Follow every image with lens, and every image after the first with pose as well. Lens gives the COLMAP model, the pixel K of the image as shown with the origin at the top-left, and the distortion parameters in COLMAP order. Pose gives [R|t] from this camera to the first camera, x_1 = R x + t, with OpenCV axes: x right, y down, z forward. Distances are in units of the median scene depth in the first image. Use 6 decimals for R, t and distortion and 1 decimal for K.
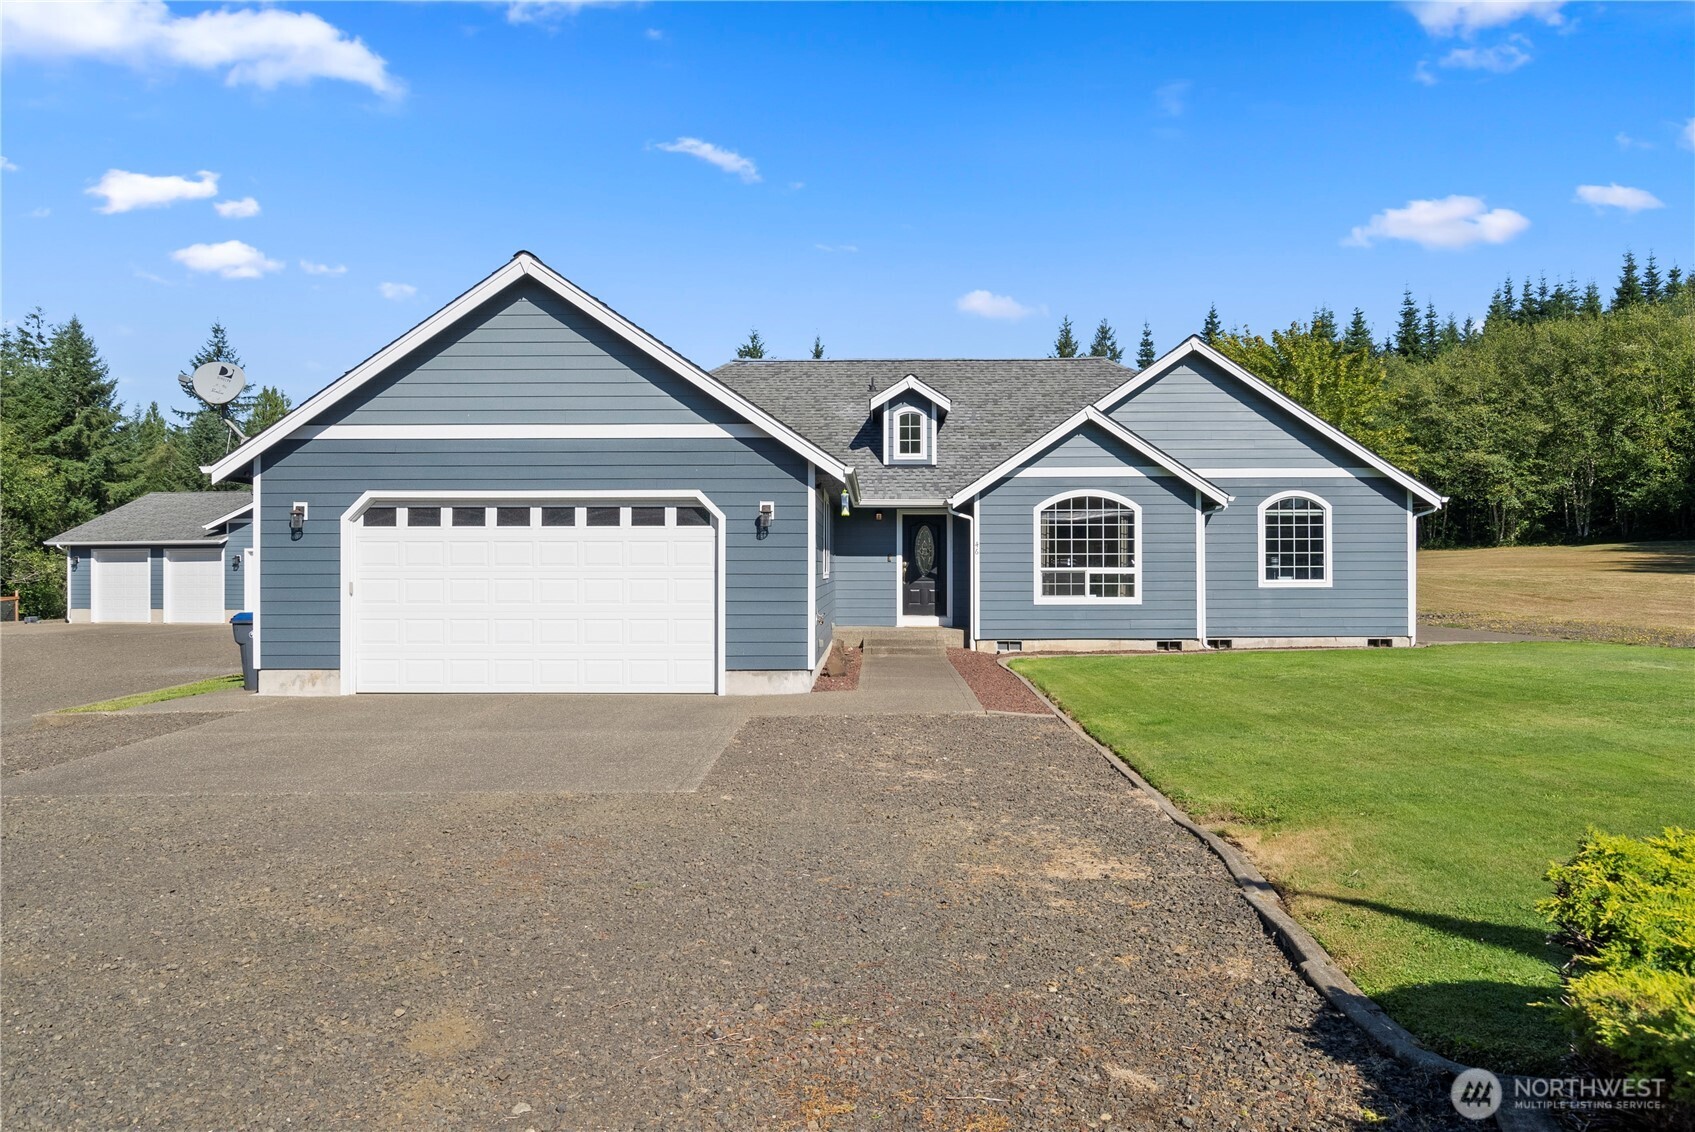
lens RADIAL K [[1195.7, 0, 852.4], [0, 1195.7, 561.1], [0, 0, 1]] dist [0.009238, 0.000178]
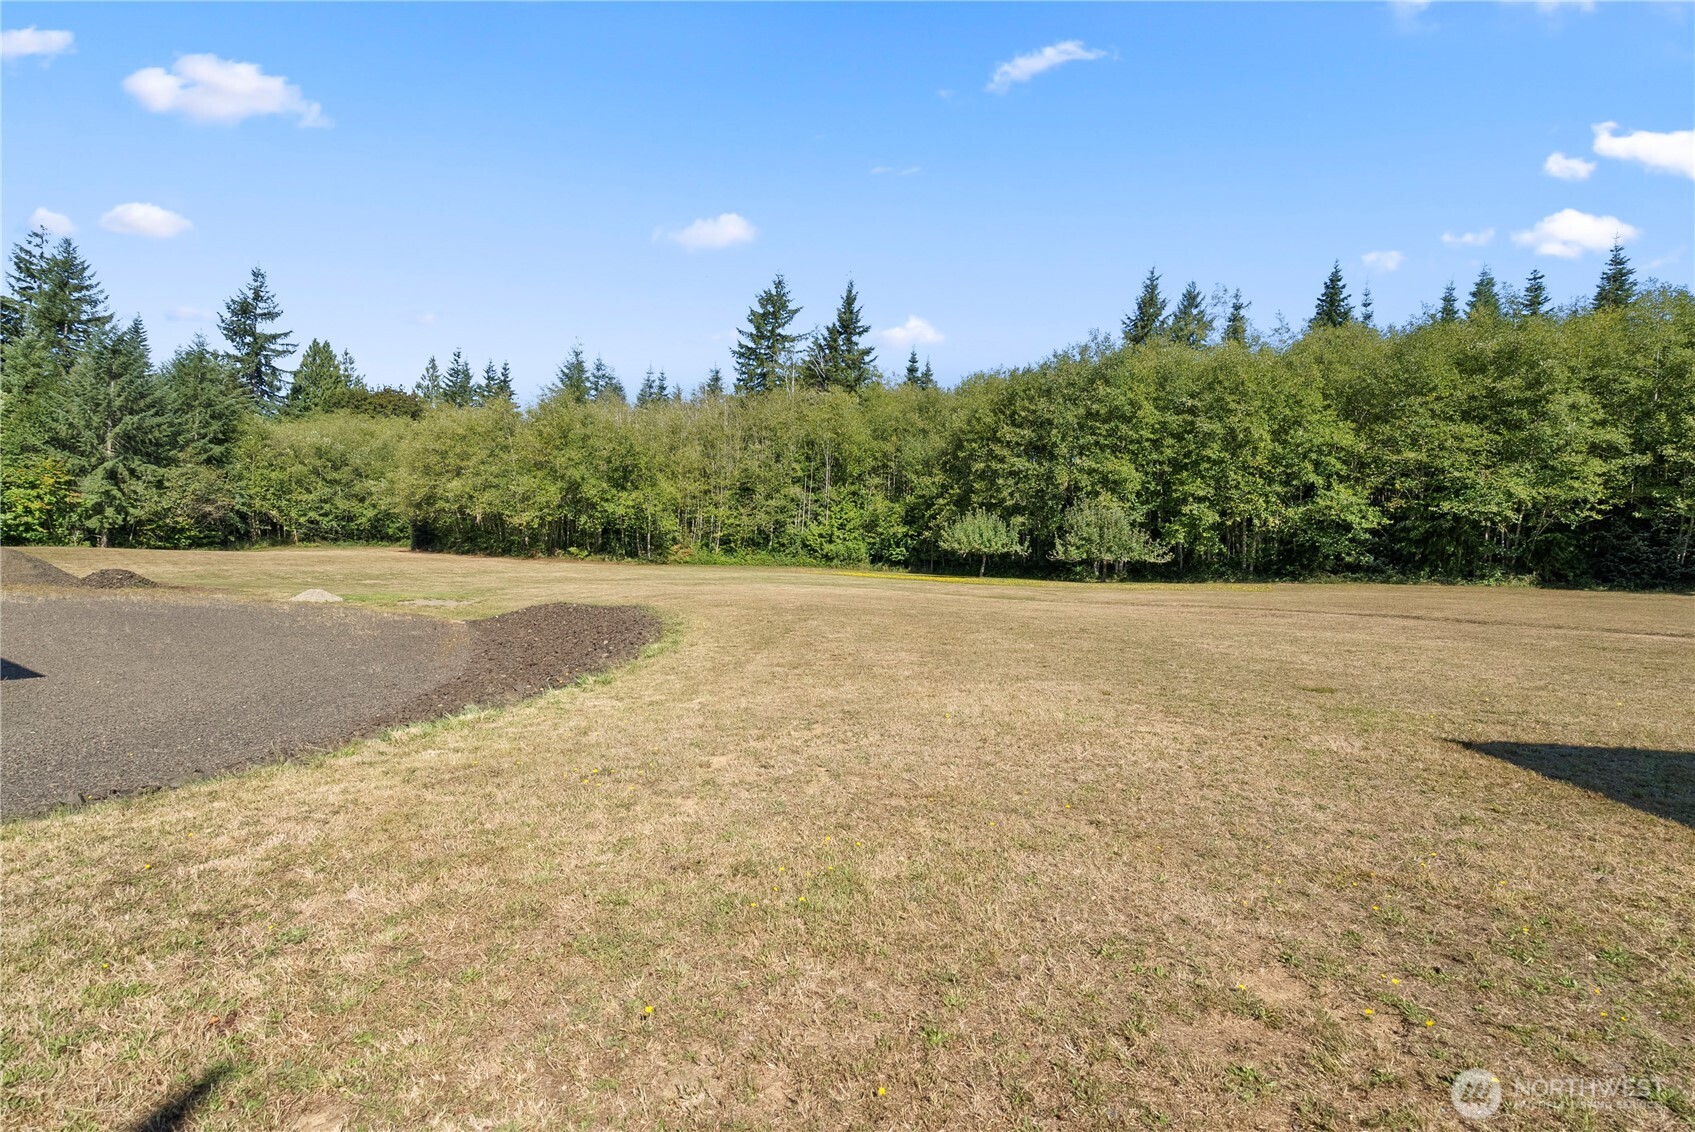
lens RADIAL K [[850.9, 0, 848.4], [0, 850.9, 562.7], [0, 0, 1]] dist [-0.012922, 0.000376]
pose [[0.996702, 0.069072, -0.042595, 0.060062], [-0.068387, 0.997508, 0.017346, 0.005951], [0.043687, -0.014376, 0.998942, 2.843145]]
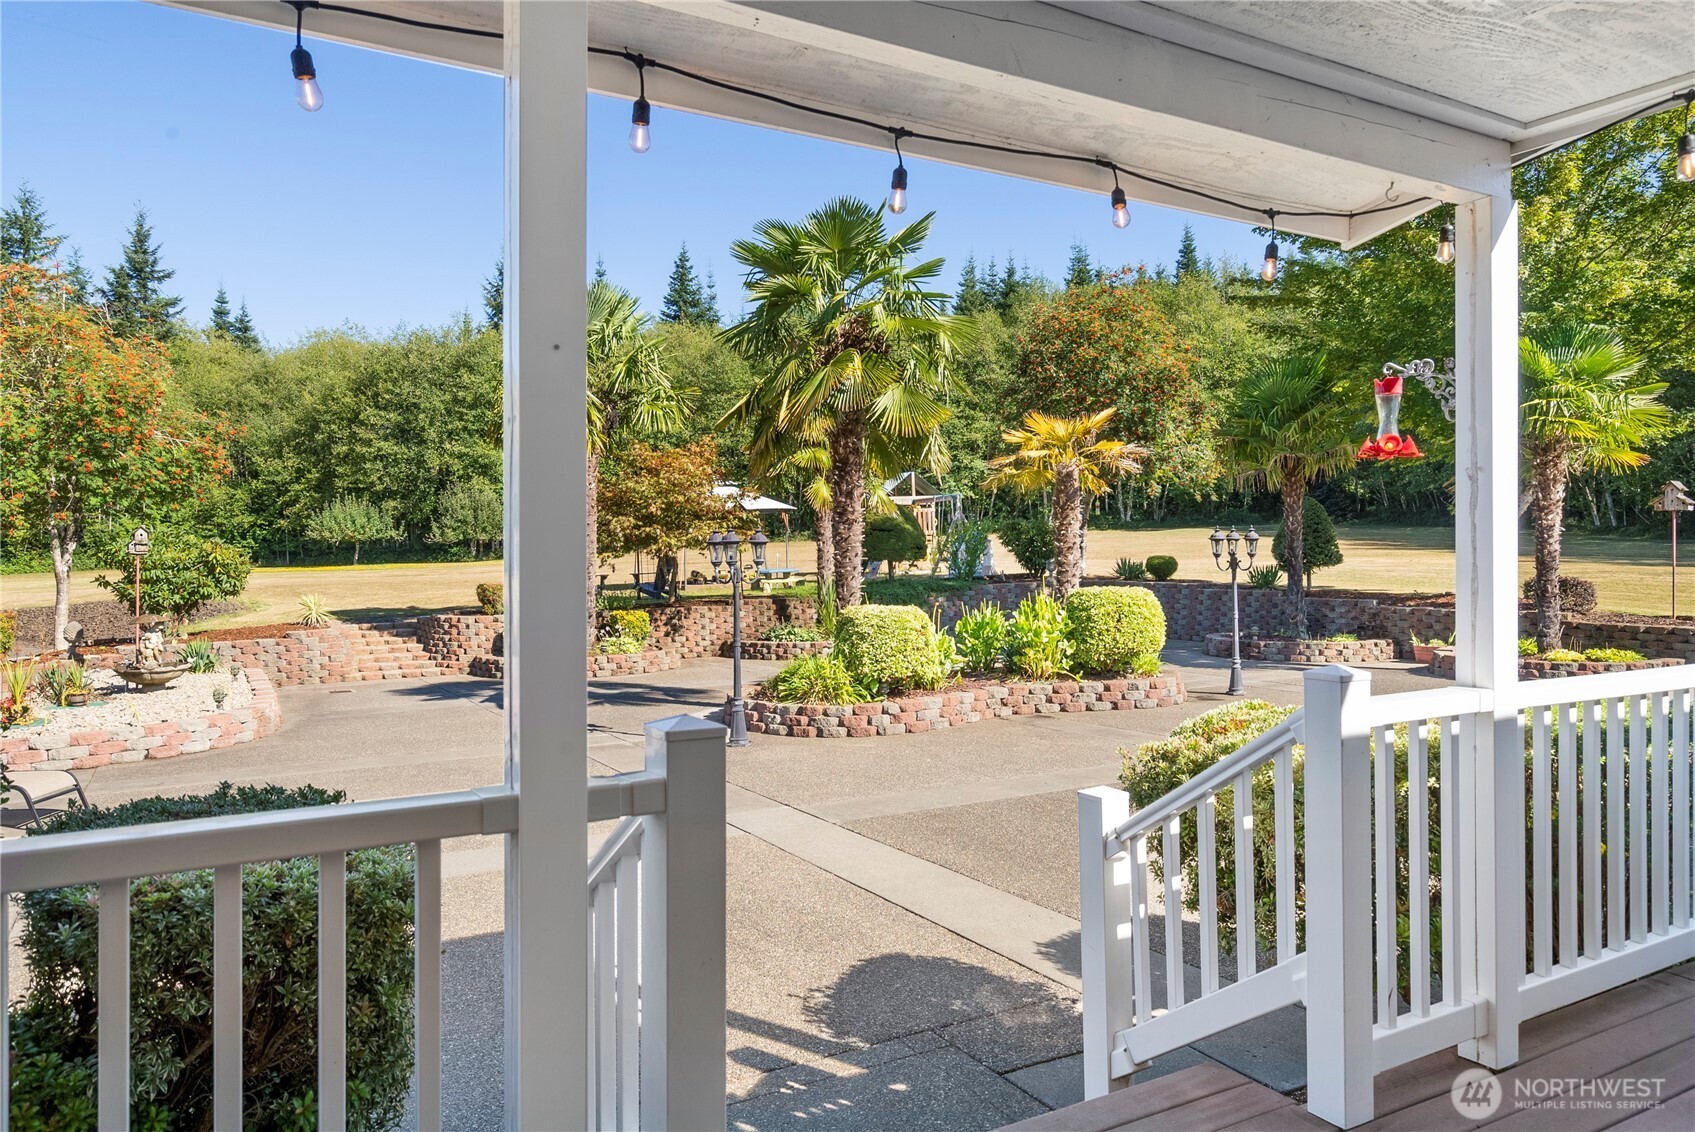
lens RADIAL K [[1152.5, 0, 851.7], [0, 1152.5, 555.9], [0, 0, 1]] dist [0.002150, -0.005392]
pose [[0.849637, -0.000262, 0.527369, -0.227200], [-0.004069, 0.999967, 0.007051, 0.010771], [-0.527353, -0.008137, 0.849607, 1.628445]]
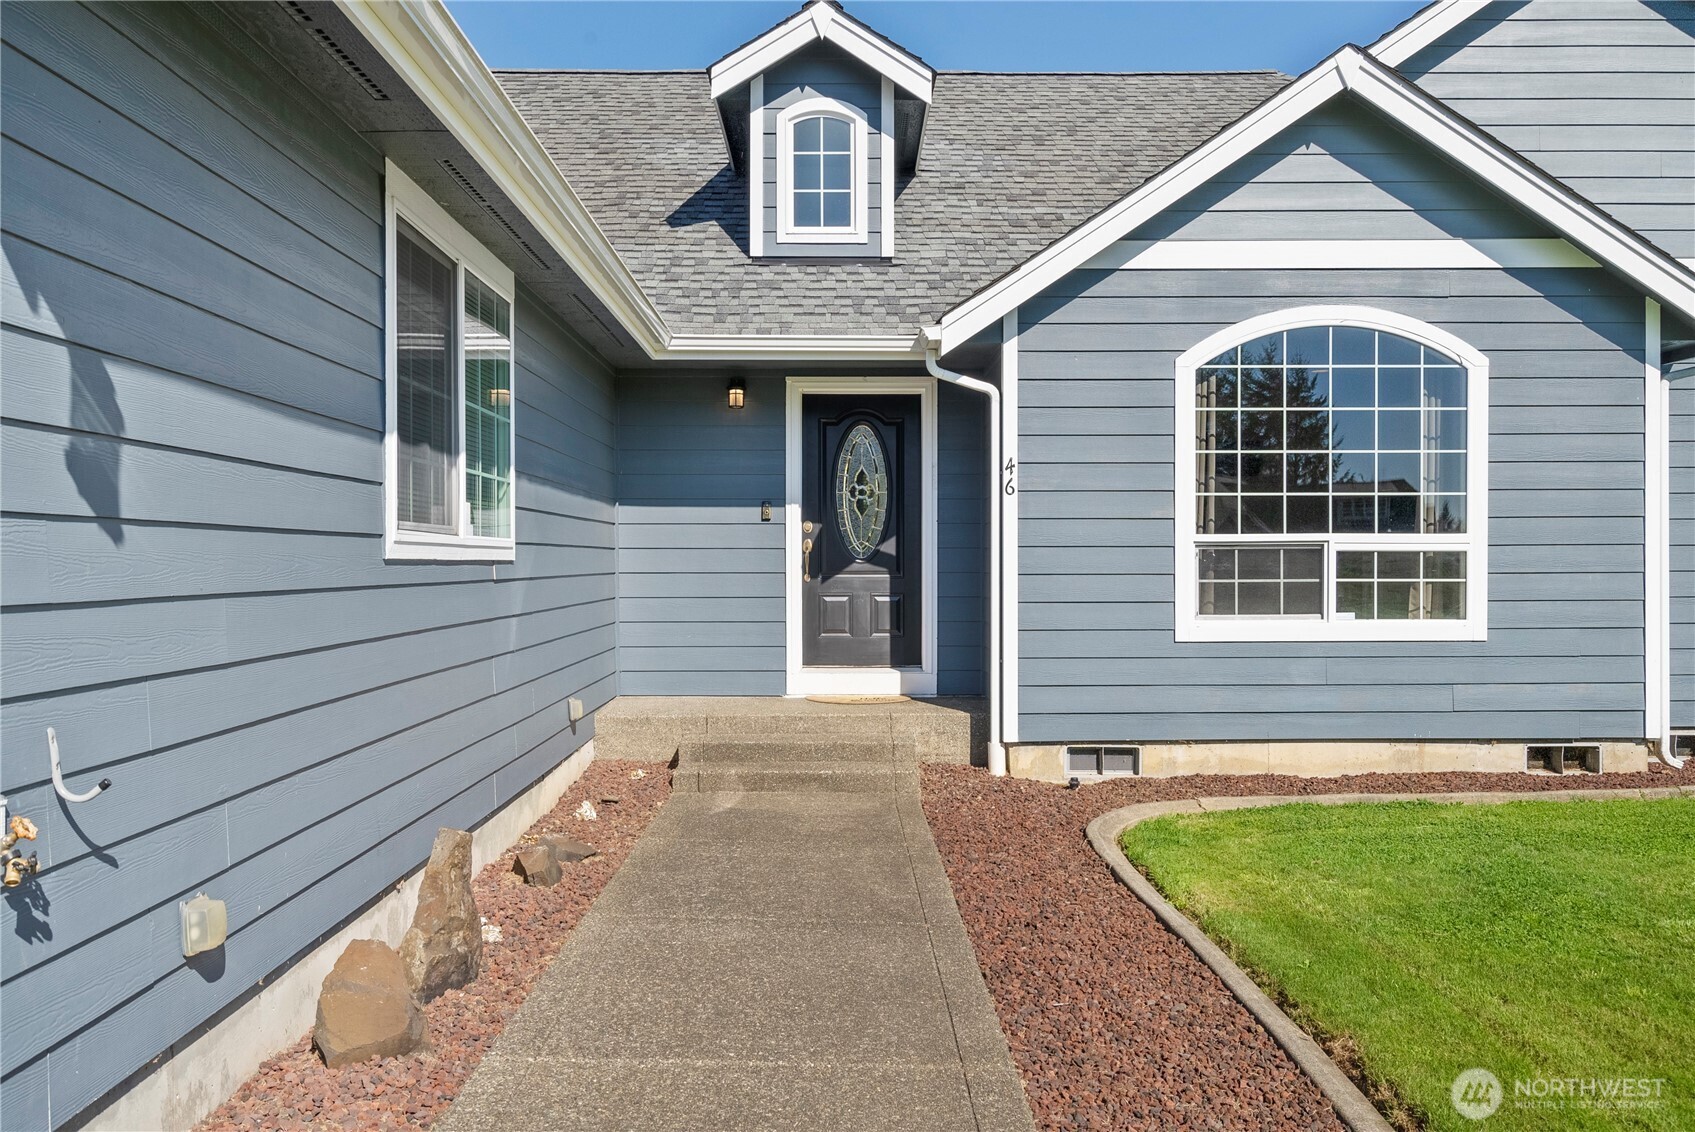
lens RADIAL K [[1402.0, 0, 858.5], [0, 1402.0, 580.6], [0, 0, 1]] dist [0.016290, 0.006553]
pose [[0.999298, -0.001180, 0.037453, 0.045421], [0.000476, 0.999823, 0.018801, 0.011246], [-0.037469, -0.018770, 0.999122, 0.596952]]
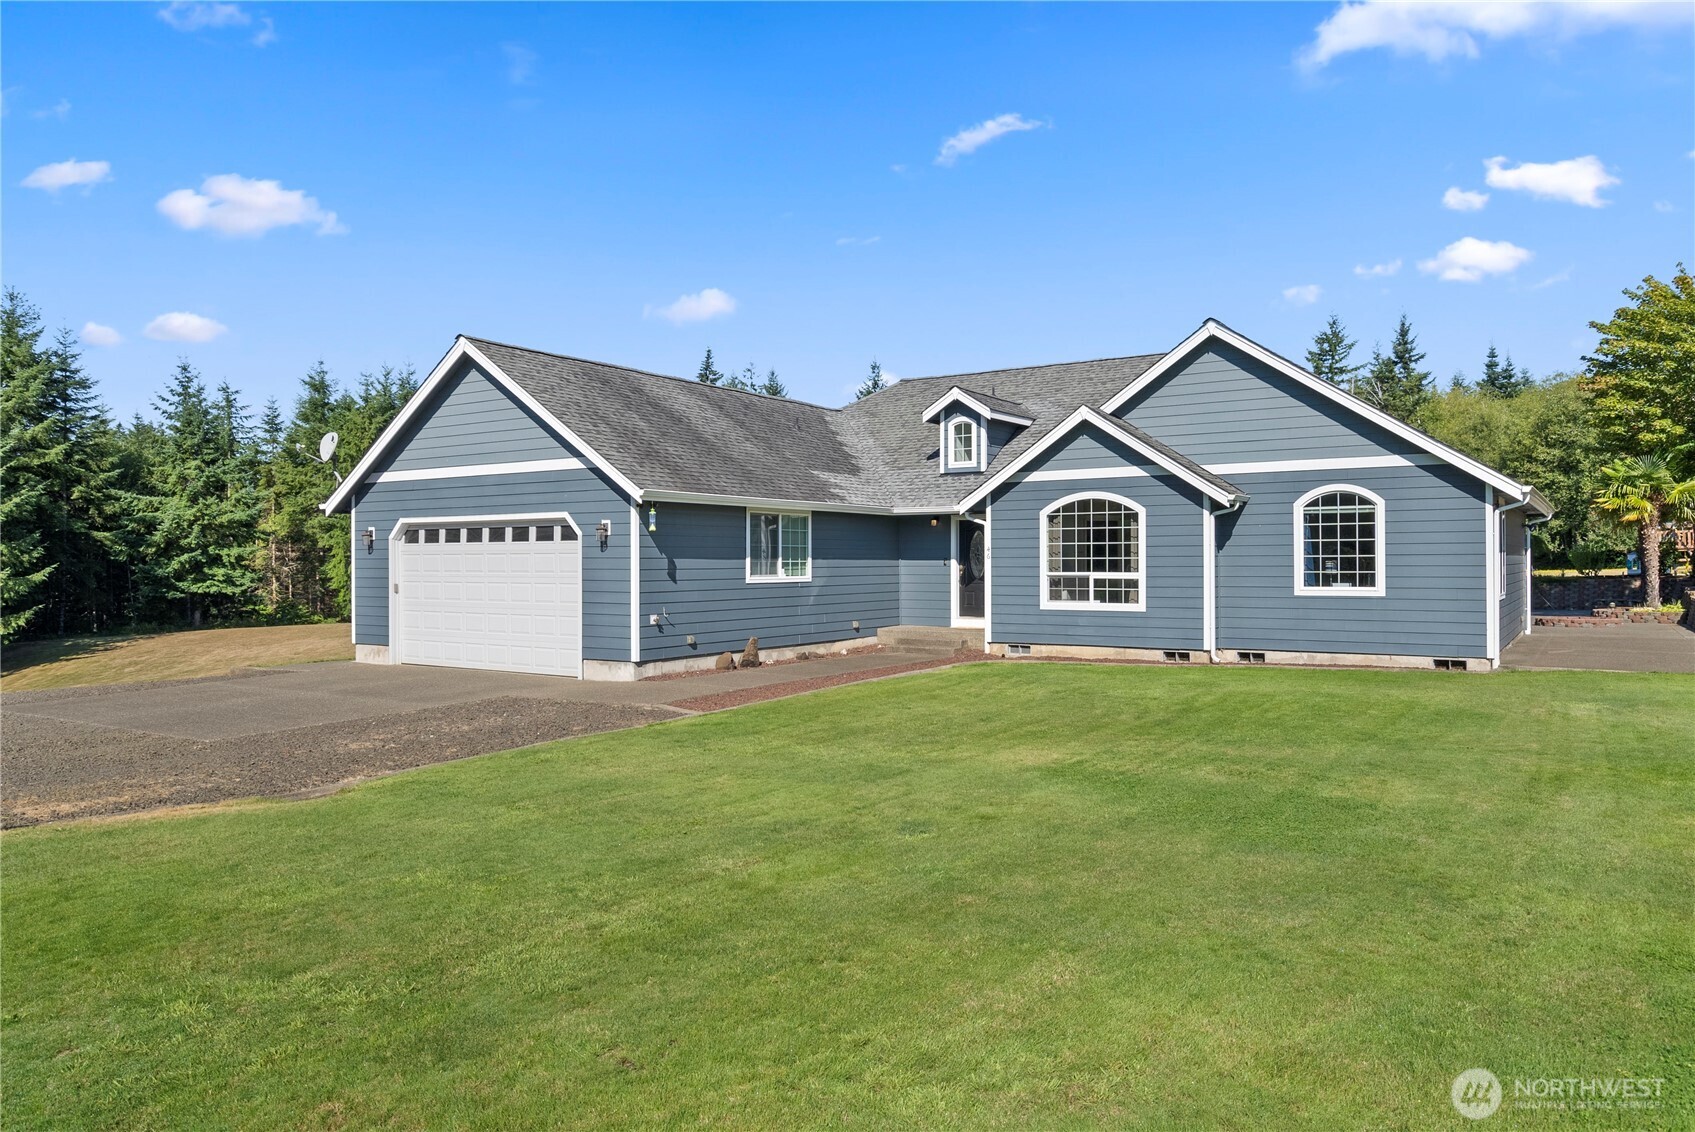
lens RADIAL K [[1121.3, 0, 843.7], [0, 1121.3, 559.3], [0, 0, 1]] dist [0.005911, -0.002936]
pose [[0.844834, -0.001973, -0.535025, 0.510196], [0.004837, 0.999980, 0.003950, -0.009673], [0.535006, -0.005926, 0.844827, 0.123224]]
